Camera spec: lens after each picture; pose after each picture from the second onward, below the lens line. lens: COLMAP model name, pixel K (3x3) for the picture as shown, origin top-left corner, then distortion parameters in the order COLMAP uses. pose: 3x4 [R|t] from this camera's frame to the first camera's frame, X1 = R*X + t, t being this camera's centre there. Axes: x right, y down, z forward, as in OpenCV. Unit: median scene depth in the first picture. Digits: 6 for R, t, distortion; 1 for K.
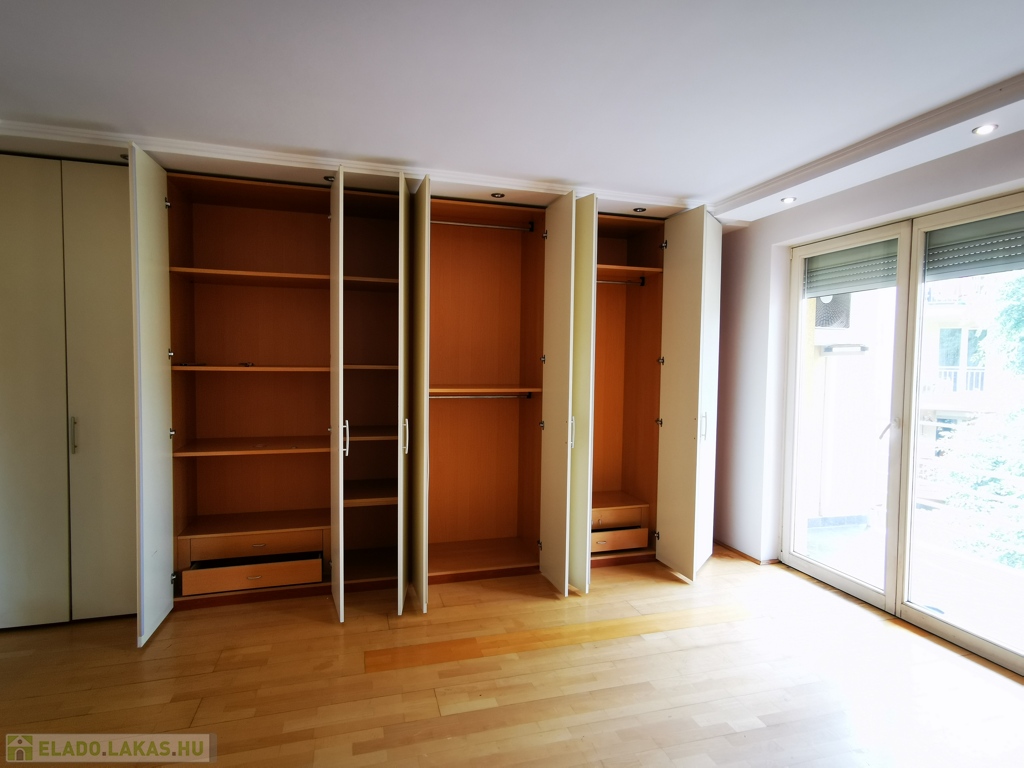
lens RADIAL K [[554.9, 0, 512.0], [0, 554.9, 384.0], [0, 0, 1]] dist [0.013817, 0.000320]
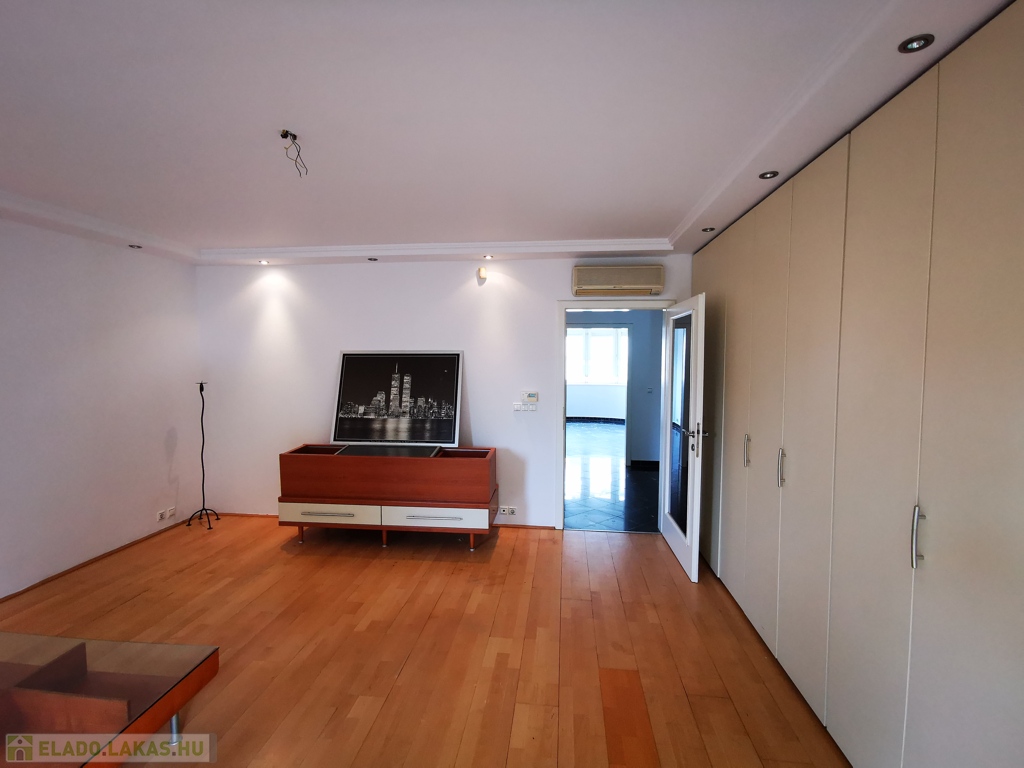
lens RADIAL K [[471.9, 0, 512.0], [0, 471.9, 384.0], [0, 0, 1]] dist [0.010902, 0.000516]
pose [[-0.385104, 0.036405, -0.922155, 0.676033], [-0.048358, 0.997053, 0.059557, -0.091383], [0.921605, 0.067529, -0.382209, 1.215988]]
